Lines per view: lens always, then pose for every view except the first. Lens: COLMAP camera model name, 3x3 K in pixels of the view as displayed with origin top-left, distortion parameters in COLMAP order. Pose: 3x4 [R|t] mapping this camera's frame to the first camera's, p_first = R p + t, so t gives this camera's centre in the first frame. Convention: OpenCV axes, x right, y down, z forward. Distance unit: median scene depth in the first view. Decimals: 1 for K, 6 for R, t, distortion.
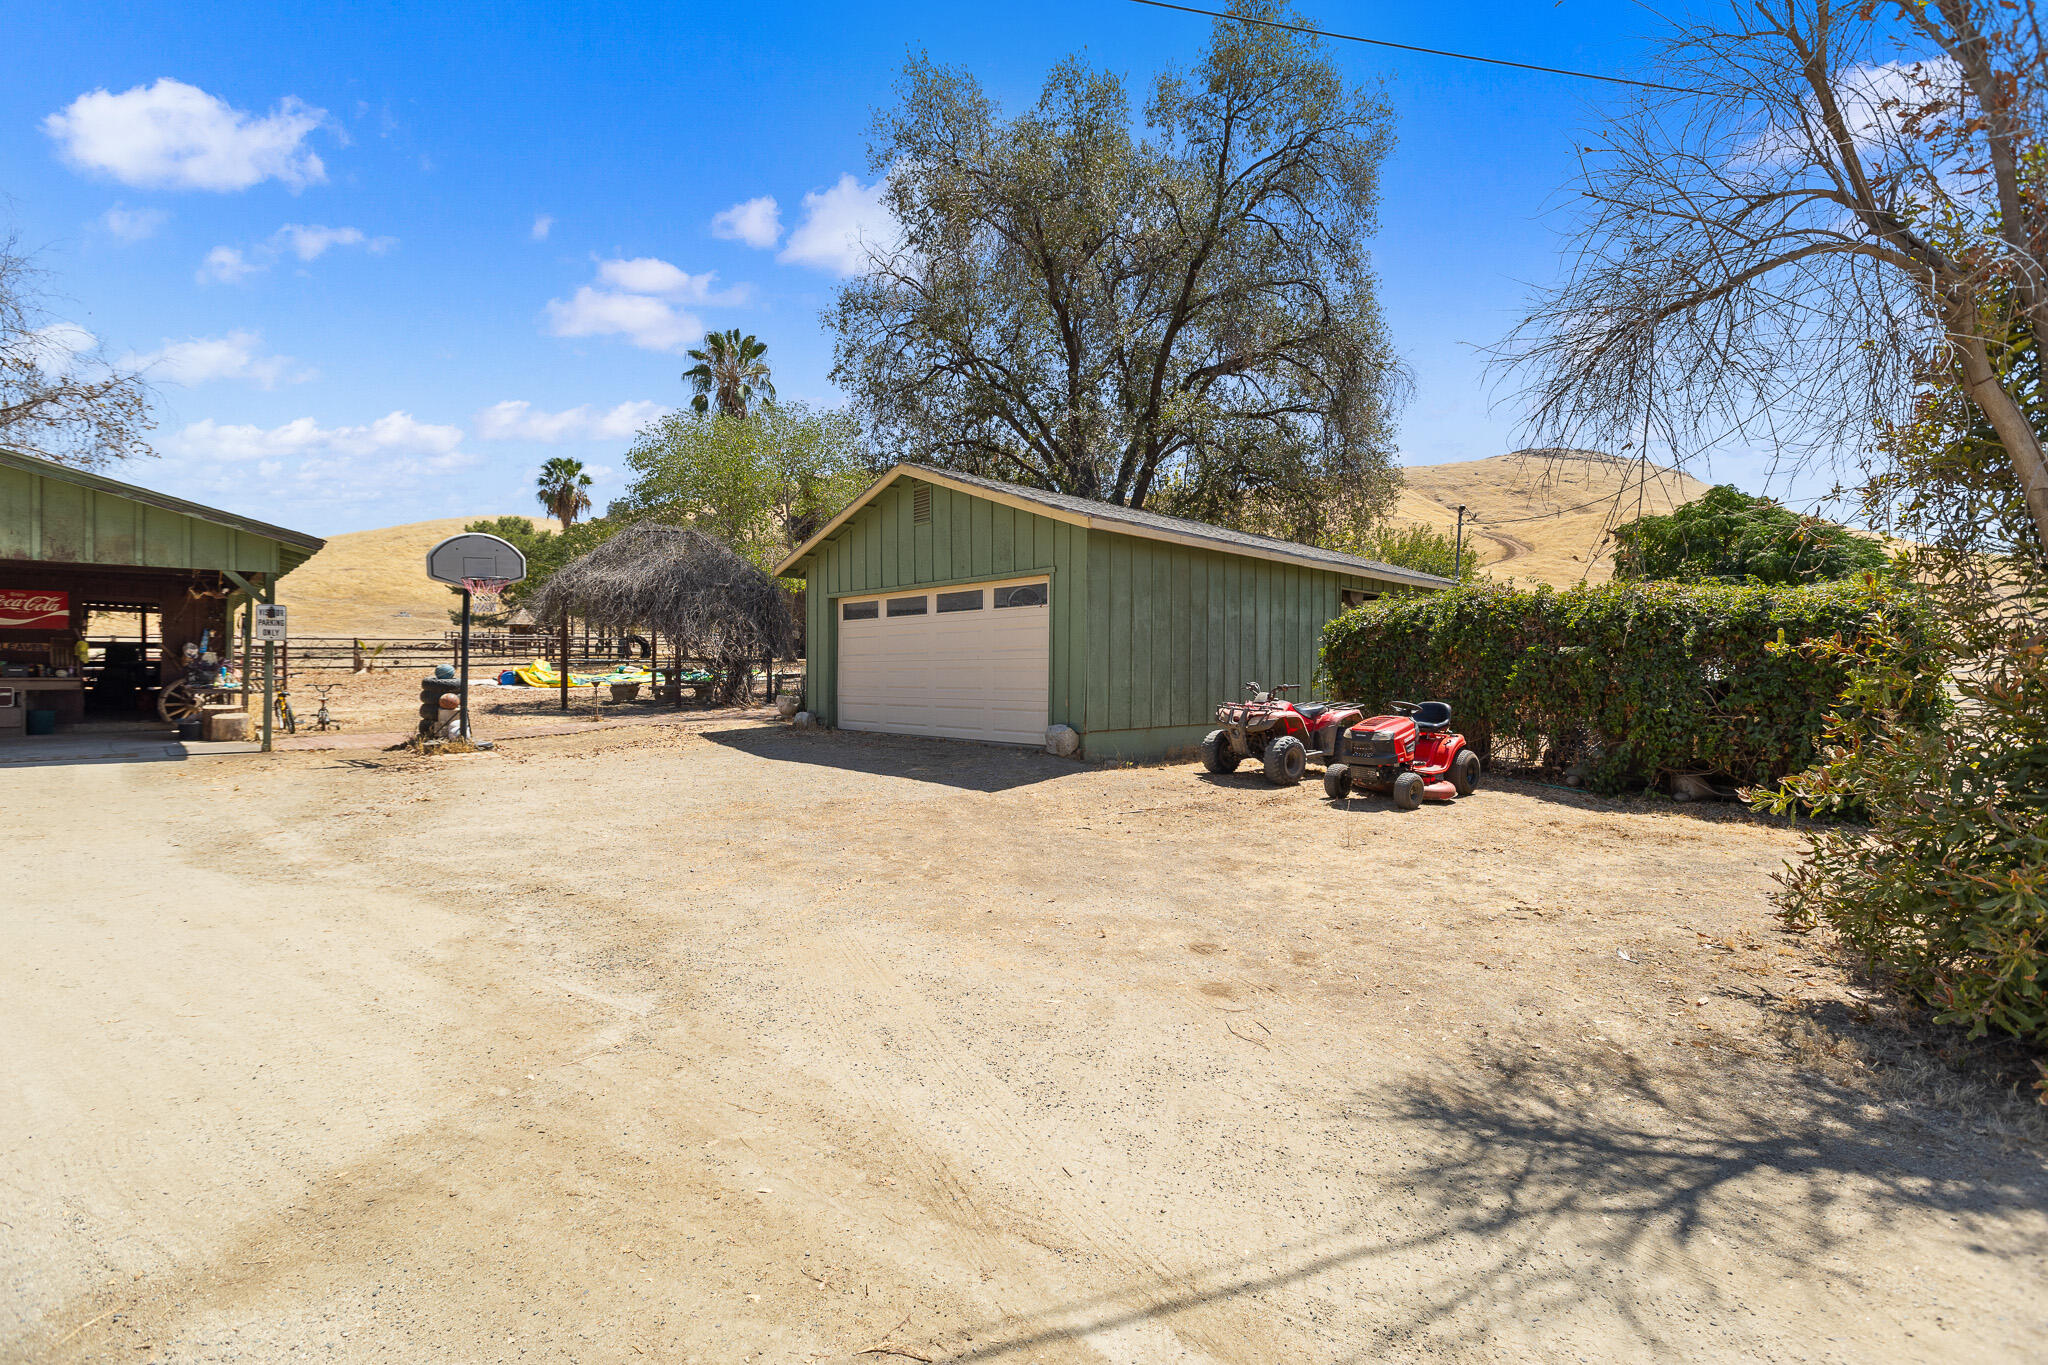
lens RADIAL K [[923.2, 0, 1037.0], [0, 923.2, 666.0], [0, 0, 1]] dist [0.003565, 0.000133]
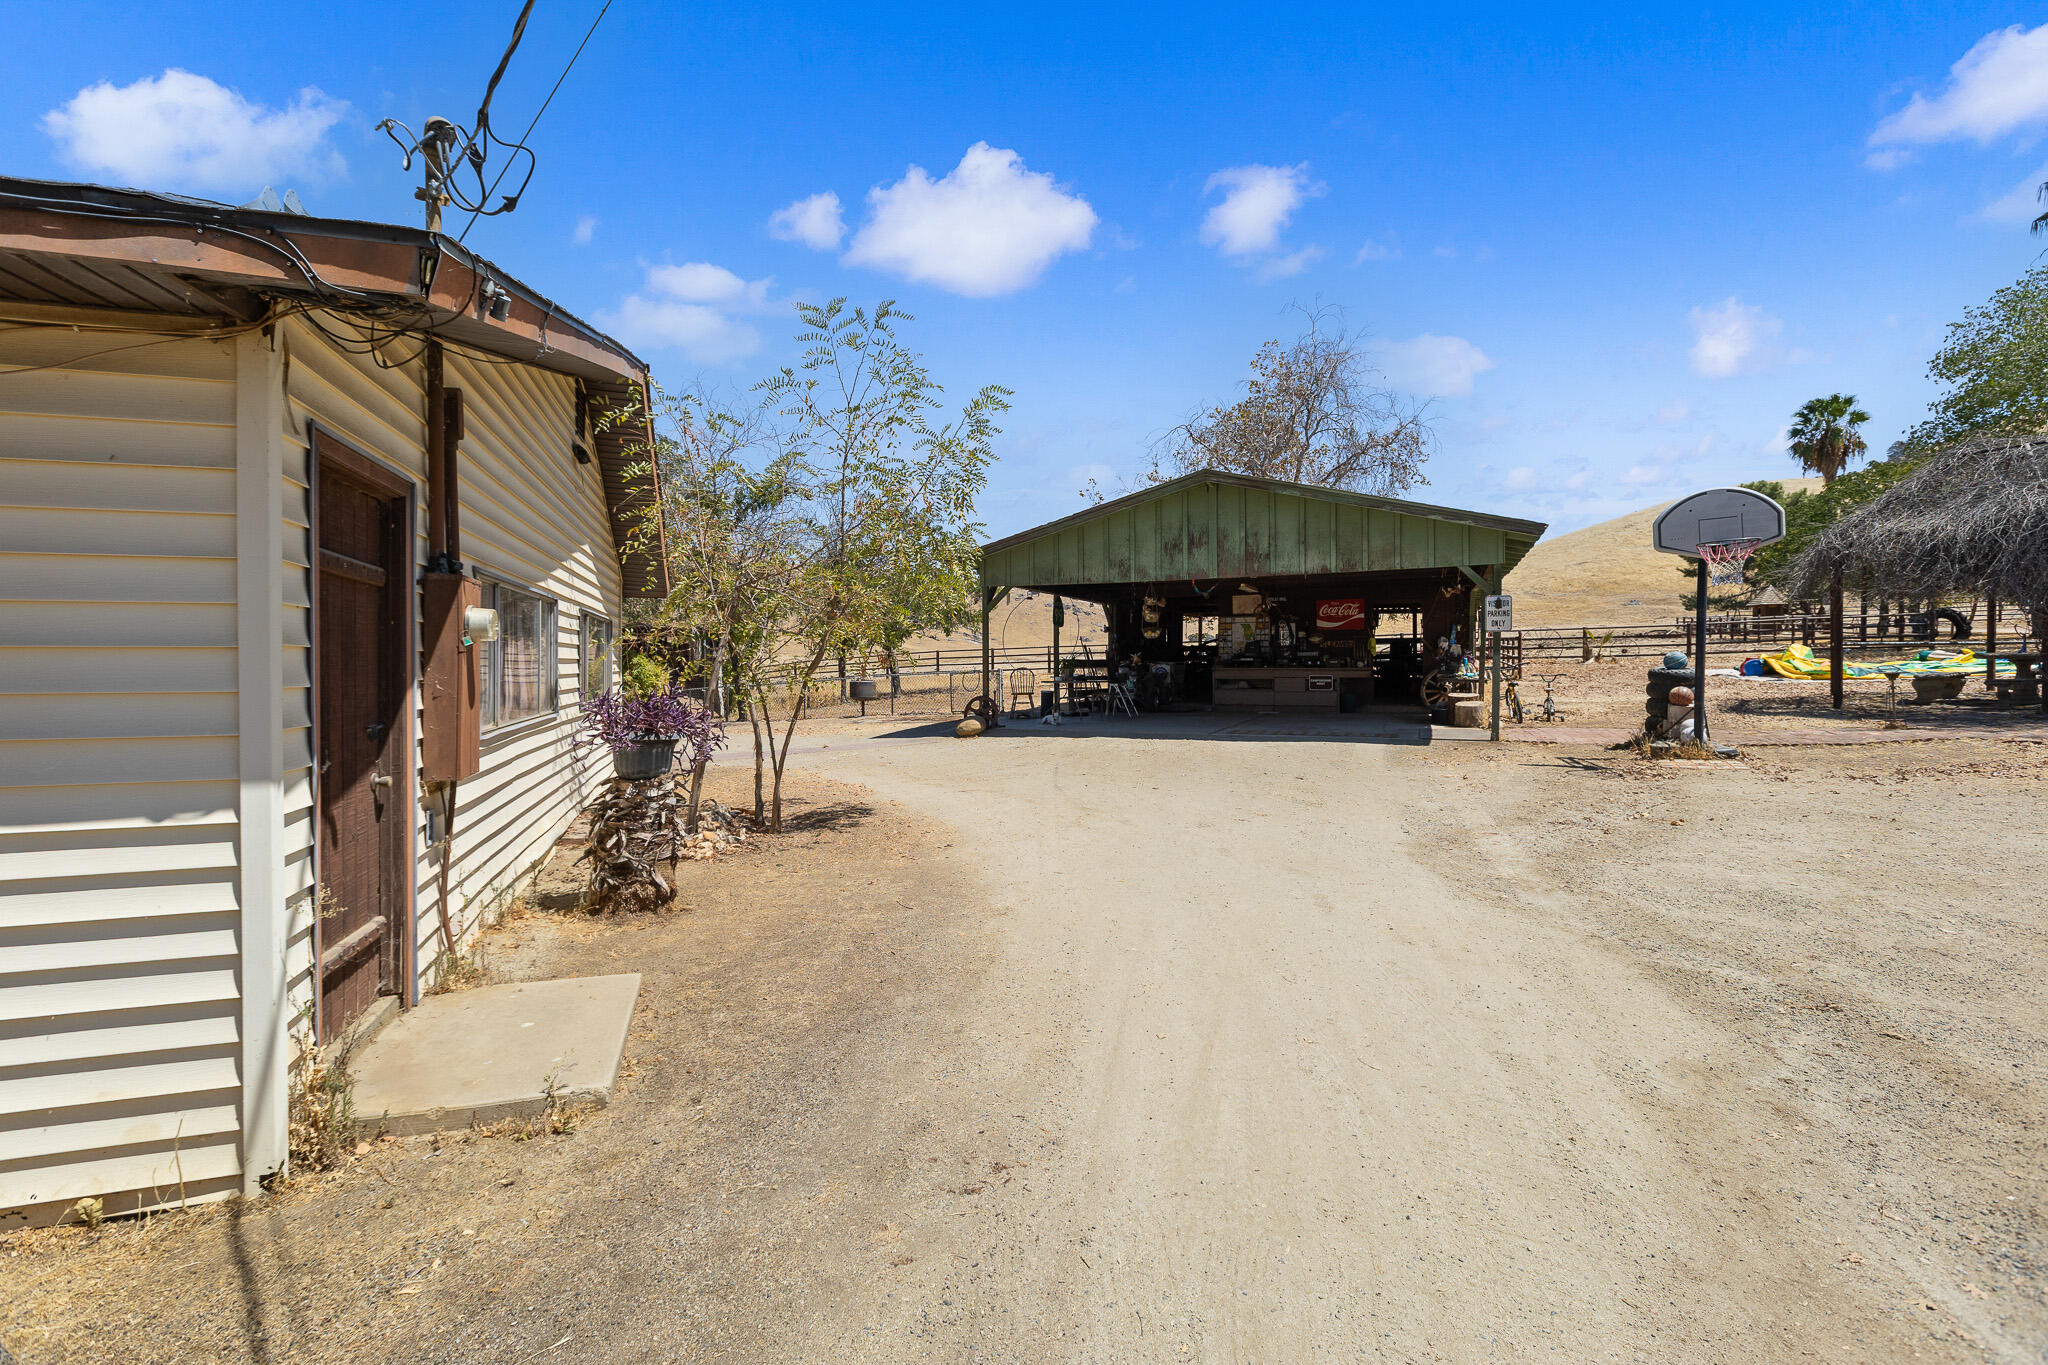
lens RADIAL K [[922.8, 0, 1021.6], [0, 922.8, 677.5], [0, 0, 1]] dist [0.006119, -0.003990]
pose [[0.375434, 0.009281, -0.926803, -0.069217], [0.013491, 0.999789, 0.015477, 0.000276], [0.926751, -0.018314, 0.375230, 0.109254]]
